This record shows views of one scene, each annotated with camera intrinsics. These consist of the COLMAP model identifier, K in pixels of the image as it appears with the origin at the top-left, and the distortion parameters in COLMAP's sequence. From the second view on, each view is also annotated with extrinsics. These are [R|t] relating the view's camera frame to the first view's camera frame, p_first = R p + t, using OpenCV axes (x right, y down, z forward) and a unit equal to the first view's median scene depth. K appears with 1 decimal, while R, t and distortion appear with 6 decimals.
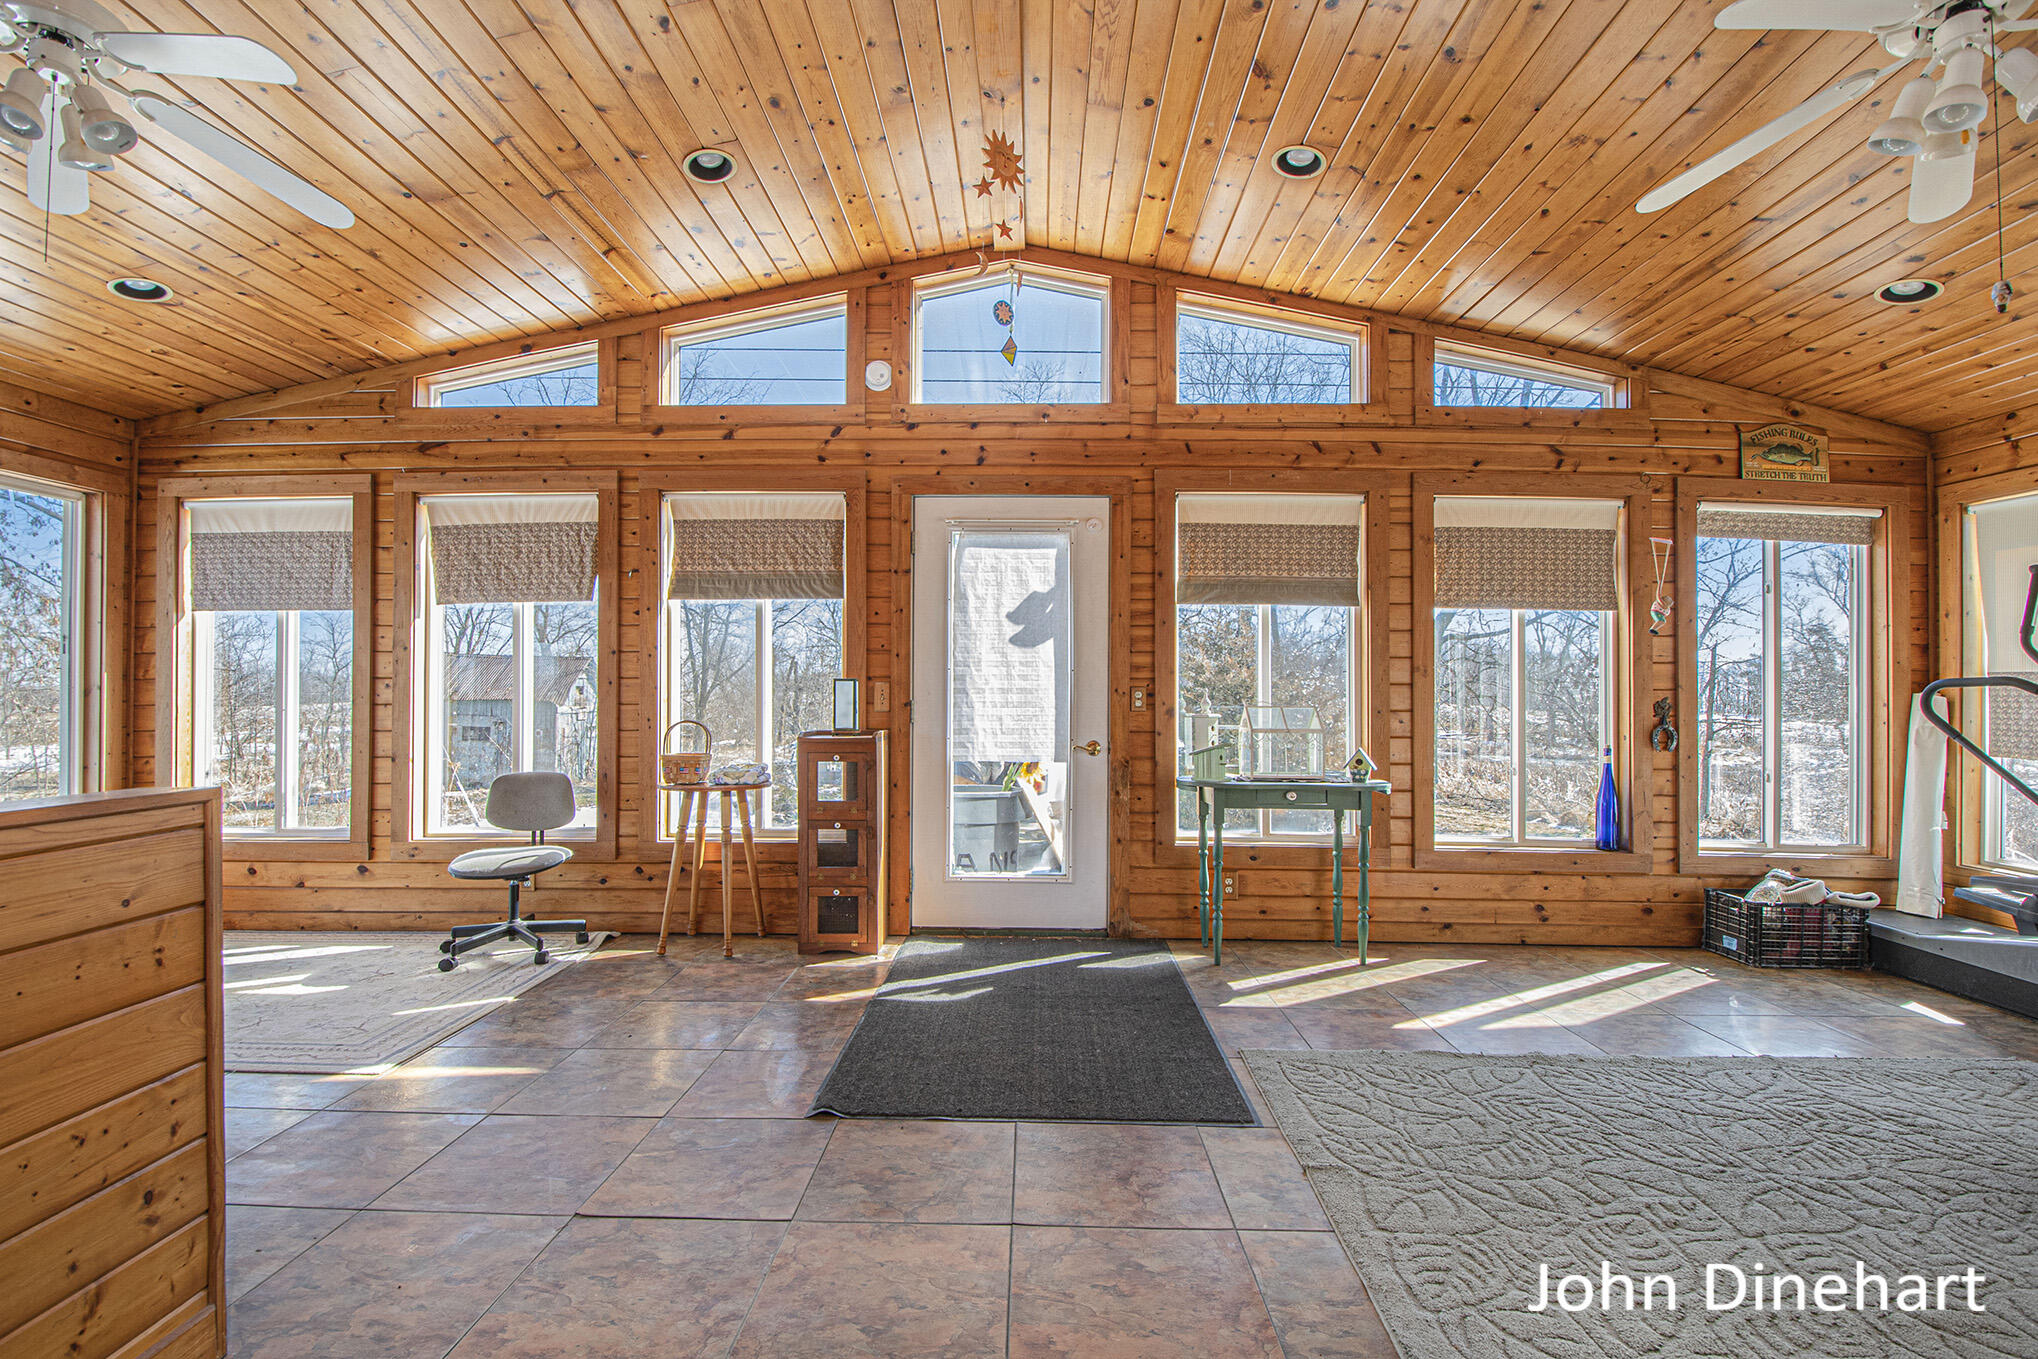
lens RADIAL K [[914.6, 0, 1017.9], [0, 914.6, 685.4], [0, 0, 1]] dist [-0.009179, -0.006040]
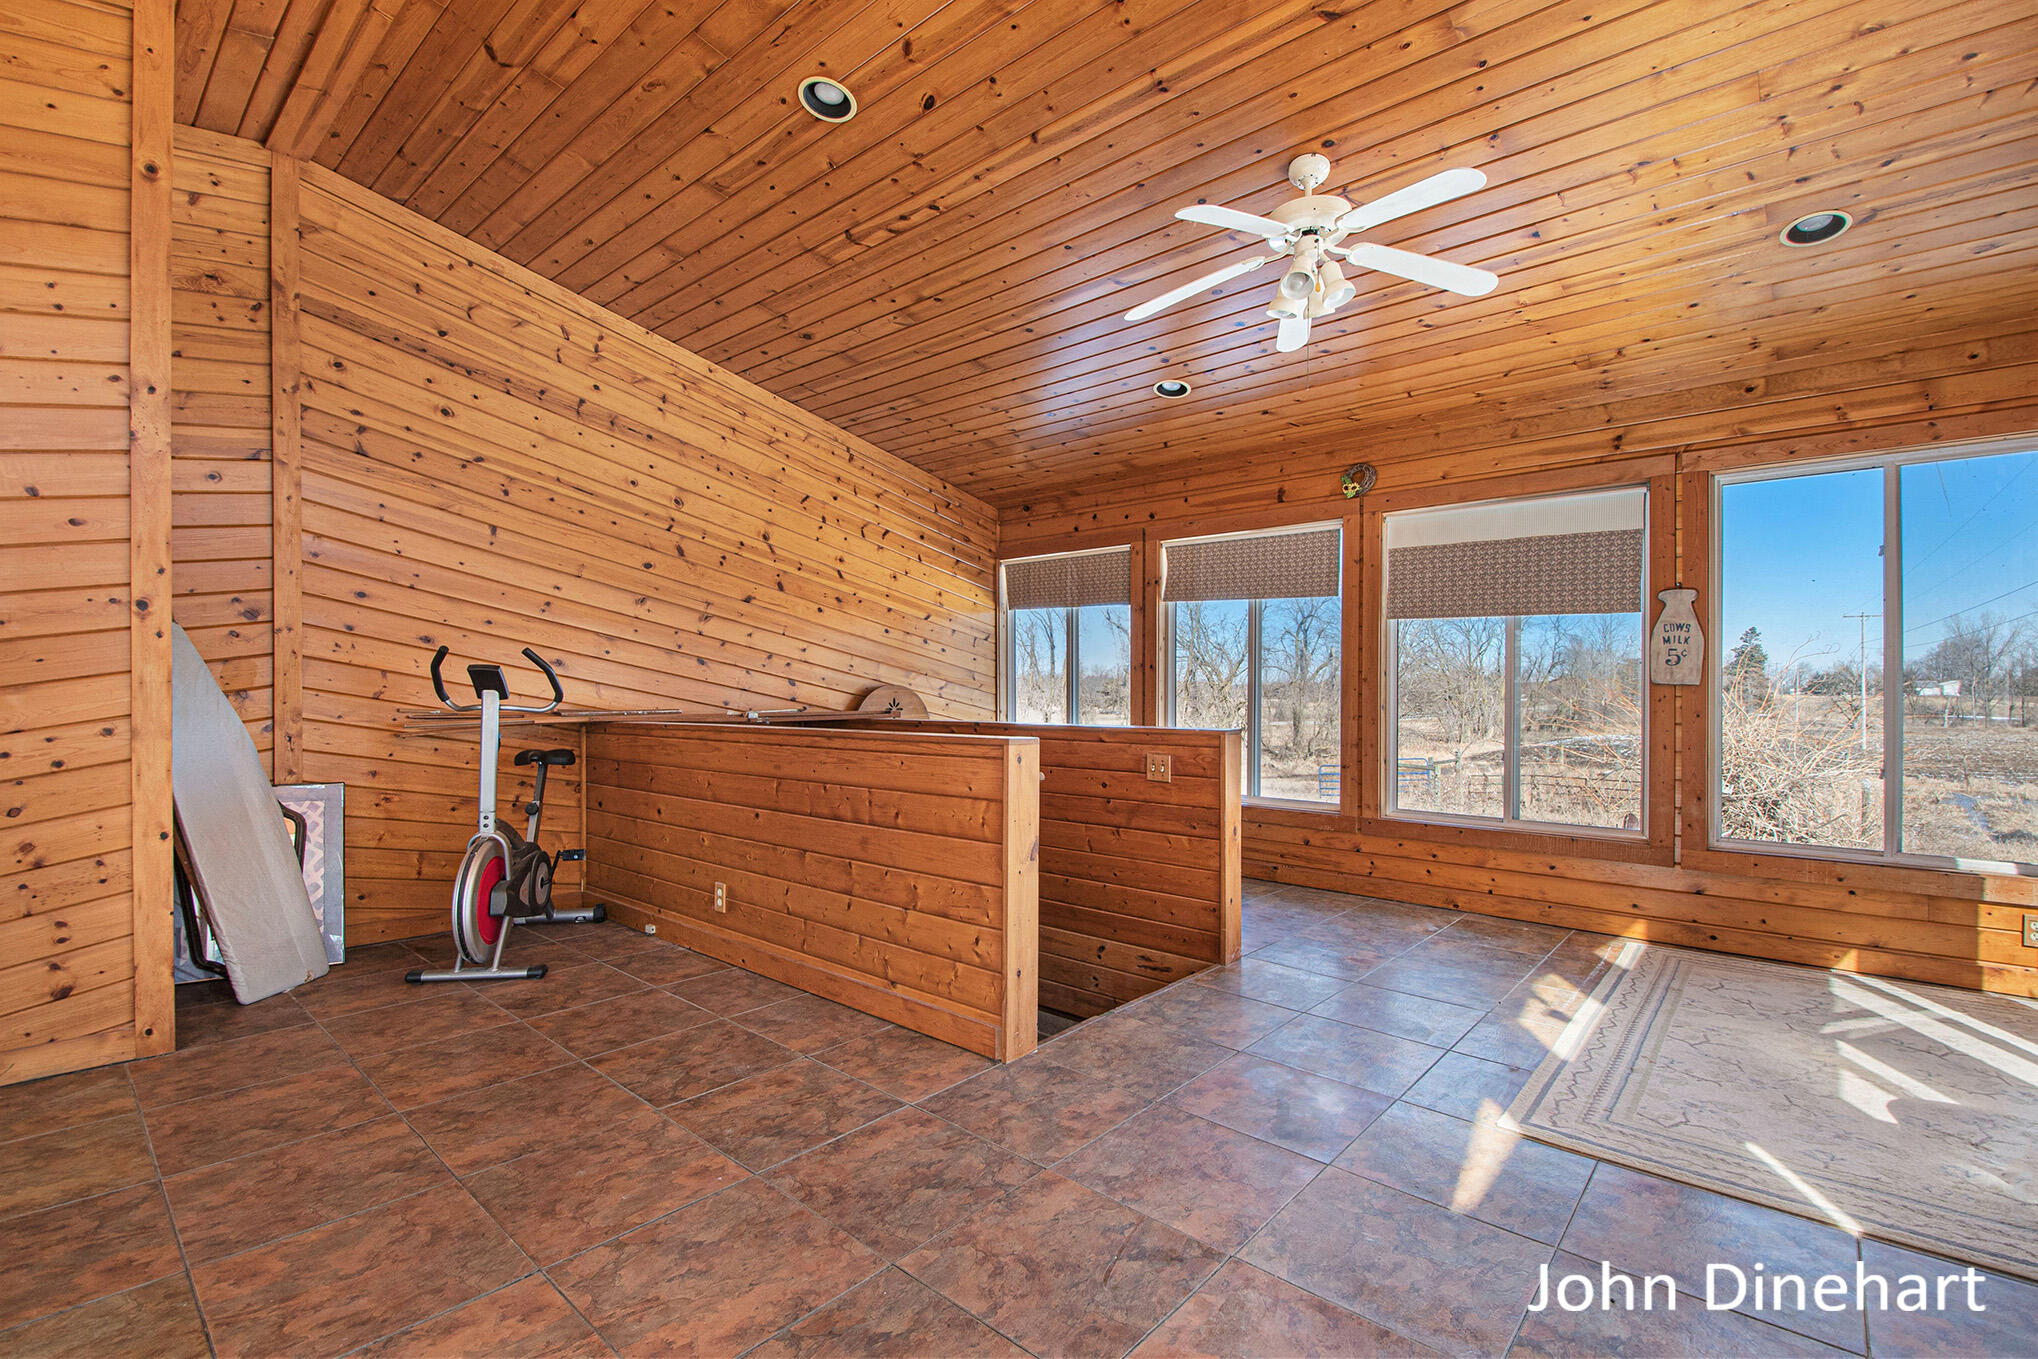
lens RADIAL K [[914.6, 0, 1009.9], [0, 914.6, 687.0], [0, 0, 1]] dist [-0.009179, -0.006040]
pose [[-0.652159, 0.000469, -0.758082, 0.209300], [0.004497, 0.999985, -0.003250, 0.003999], [0.758069, -0.005528, -0.652151, 0.949829]]
